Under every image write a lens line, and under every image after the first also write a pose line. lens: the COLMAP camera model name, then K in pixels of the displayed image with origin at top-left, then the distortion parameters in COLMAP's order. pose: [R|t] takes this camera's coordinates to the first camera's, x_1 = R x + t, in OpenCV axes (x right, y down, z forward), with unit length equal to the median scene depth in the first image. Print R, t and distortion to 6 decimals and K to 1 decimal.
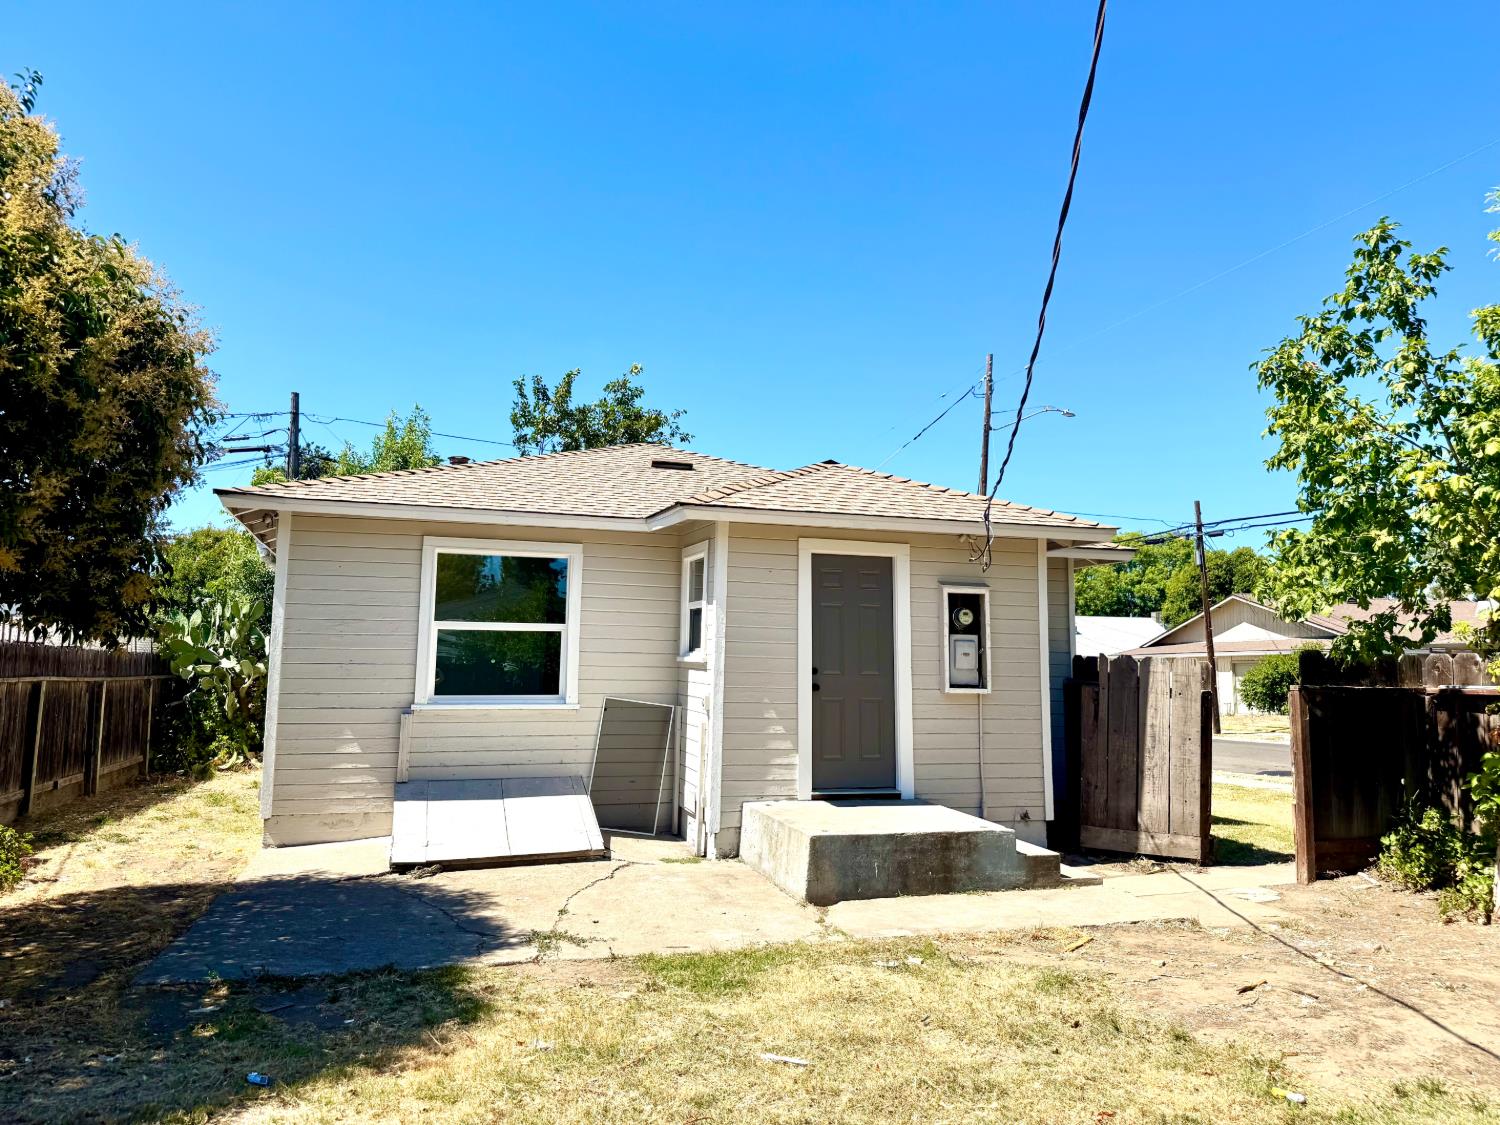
lens RADIAL K [[1076.5, 0, 746.7], [0, 1076.5, 534.3], [0, 0, 1]] dist [0.060933, -0.092136]
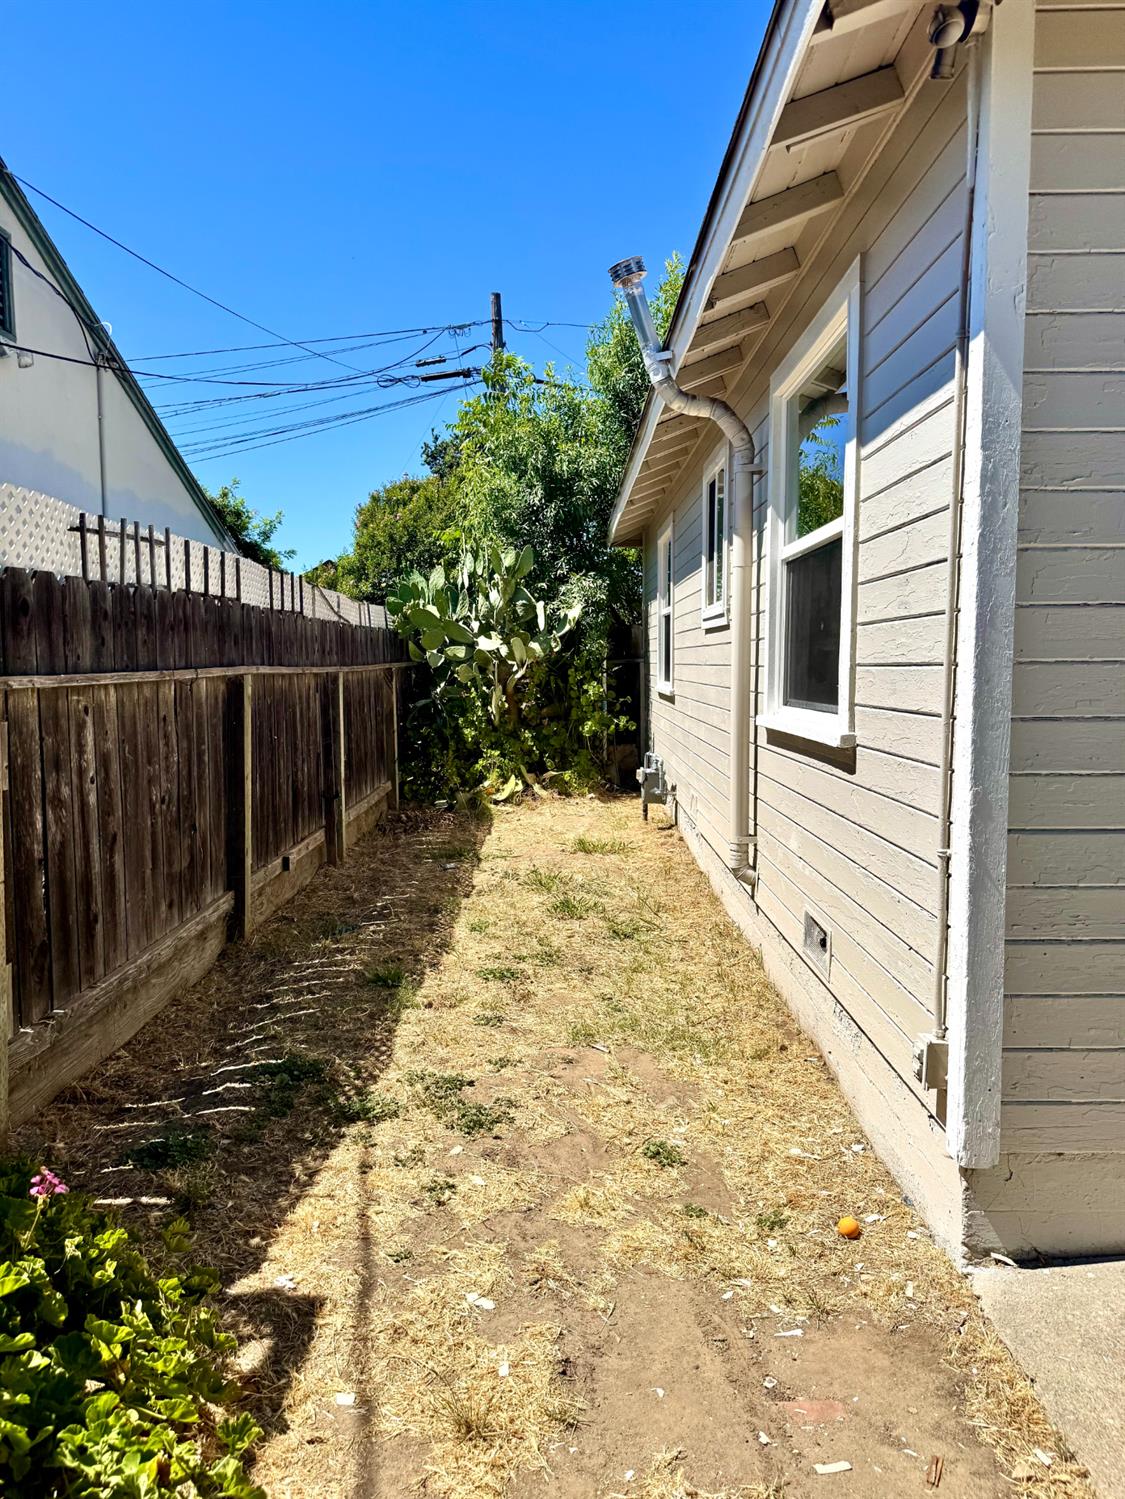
lens RADIAL K [[1040.2, 0, 548.7], [0, 1040.2, 729.3], [0, 0, 1]] dist [0.078172, -0.068926]
pose [[0.957732, 0.005650, -0.287606, -0.471246], [0.050641, 0.980881, 0.187906, 0.095448], [0.283169, -0.194528, 0.939135, 0.730207]]
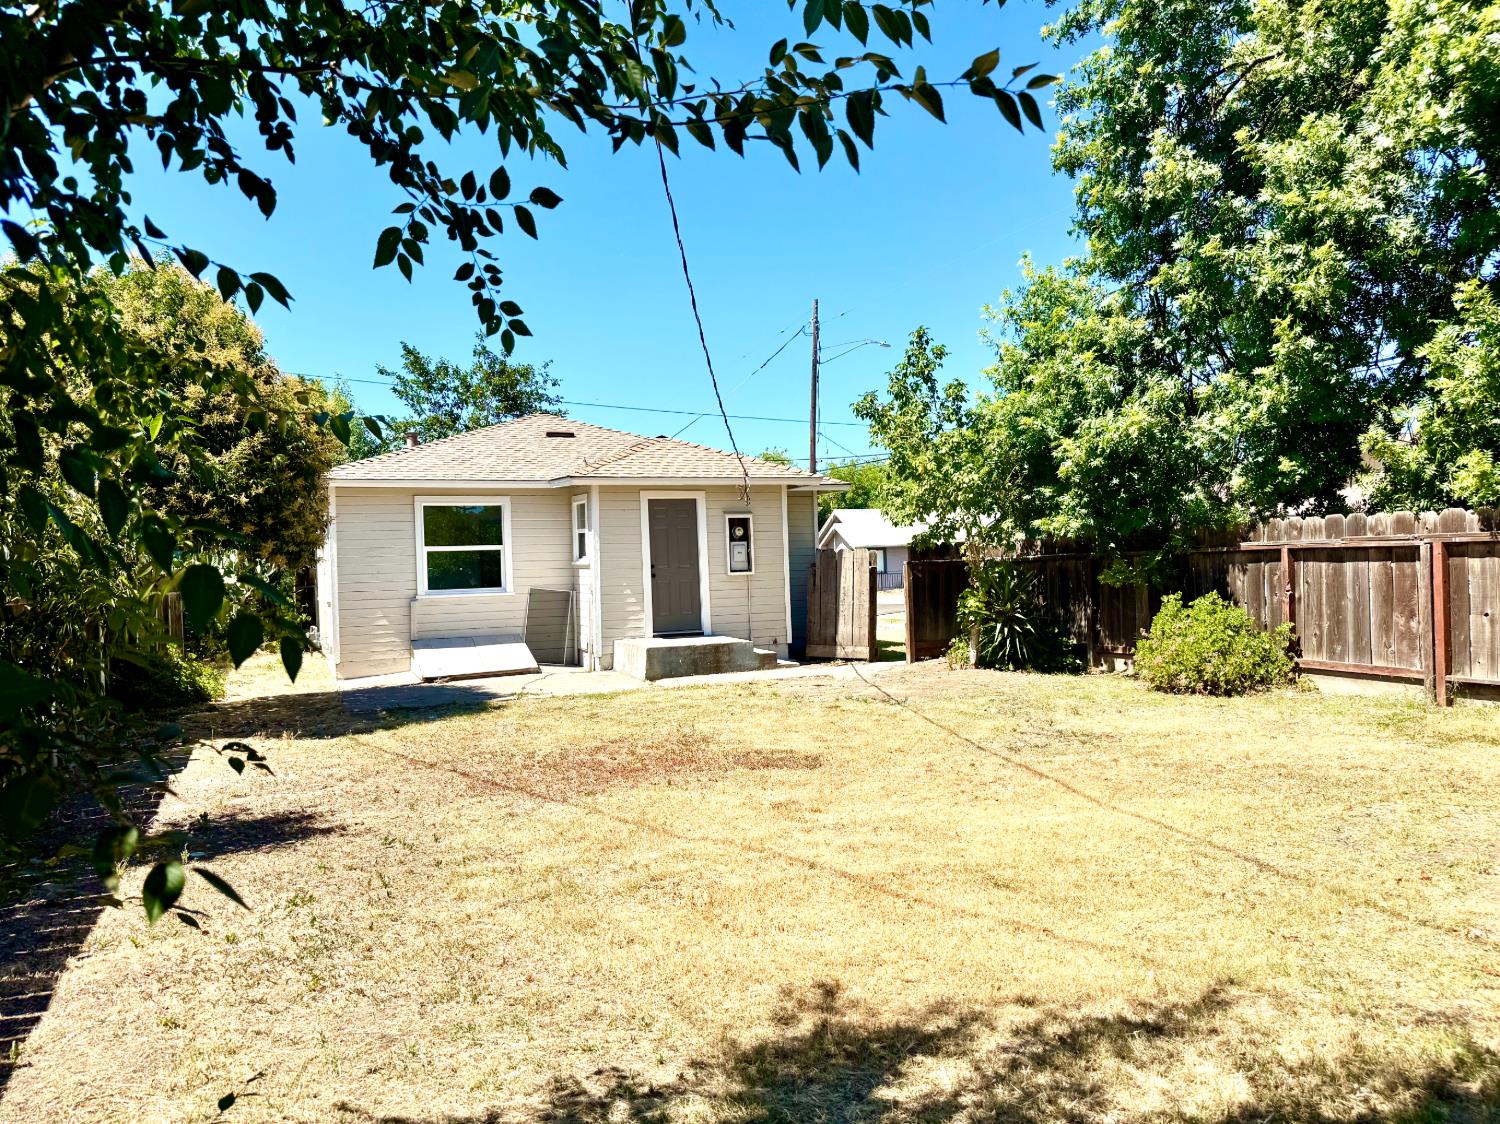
lens RADIAL K [[1069.0, 0, 747.3], [0, 1069.0, 583.2], [0, 0, 1]] dist [0.039738, -0.089035]
pose [[0.993375, -0.046616, 0.105036, 0.030529], [0.031522, 0.989504, 0.141029, -0.080203], [-0.110507, -0.136784, 0.984418, -0.680950]]
